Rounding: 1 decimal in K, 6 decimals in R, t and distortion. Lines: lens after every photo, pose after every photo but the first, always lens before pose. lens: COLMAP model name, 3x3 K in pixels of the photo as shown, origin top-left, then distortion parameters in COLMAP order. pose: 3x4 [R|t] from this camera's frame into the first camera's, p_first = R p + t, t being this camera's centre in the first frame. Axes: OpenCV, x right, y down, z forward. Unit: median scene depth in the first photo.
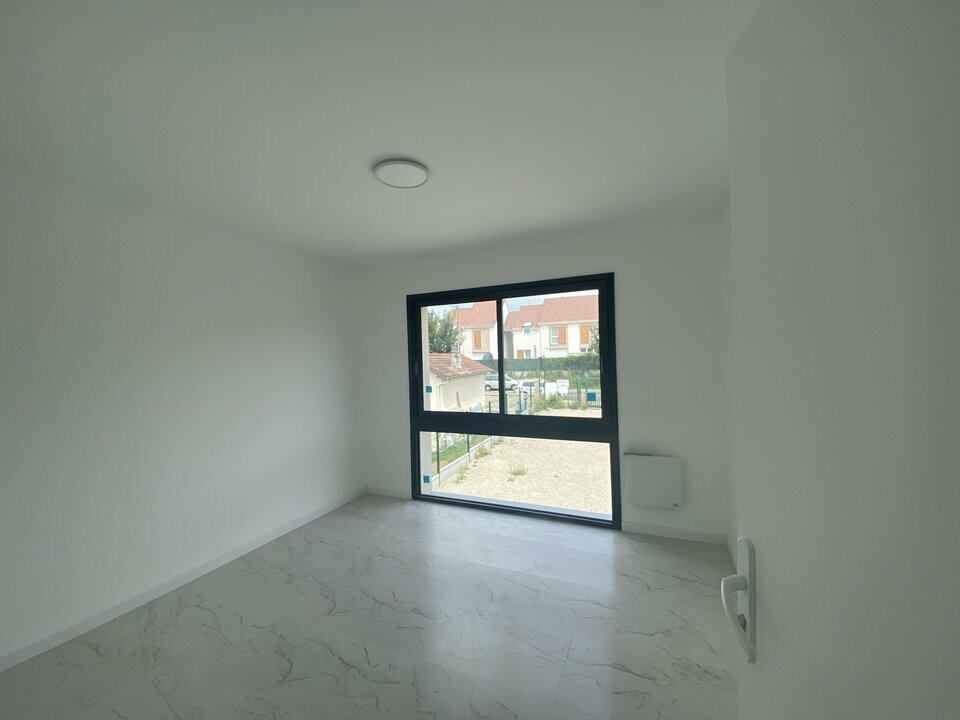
lens RADIAL K [[380.9, 0, 475.8], [0, 380.9, 360.0], [0, 0, 1]] dist [-0.006242, -0.005078]
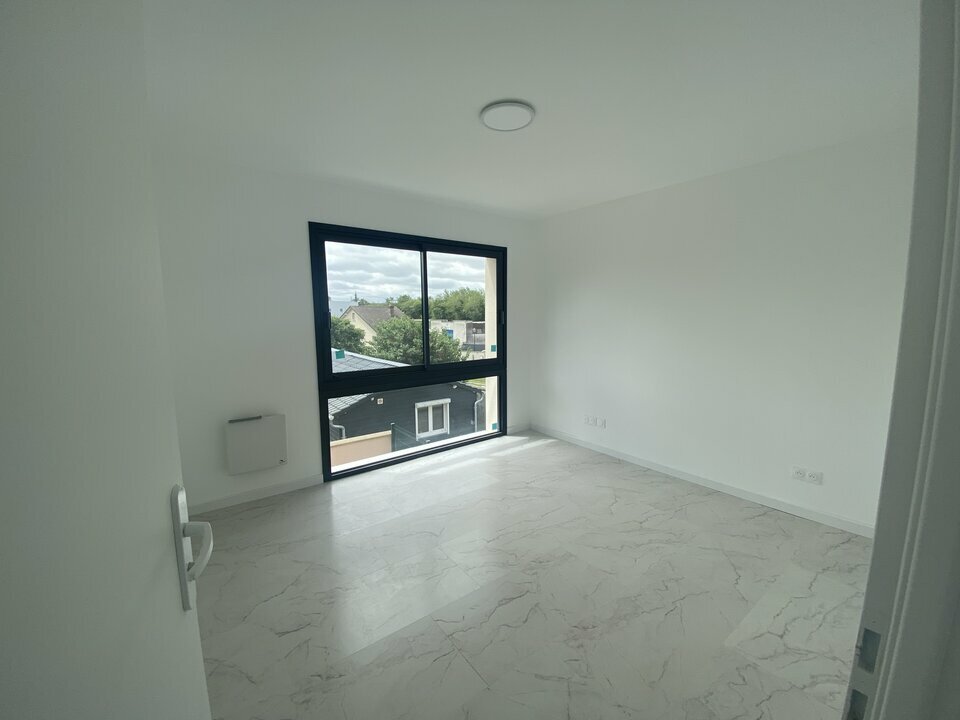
lens RADIAL K [[380.9, 0, 486.9], [0, 380.9, 361.4], [0, 0, 1]] dist [-0.006242, -0.005078]
pose [[0.473558, -0.085902, 0.876564, -0.902375], [-0.004782, 0.994967, 0.100088, 0.034639], [-0.880750, -0.051589, 0.470764, 0.429319]]
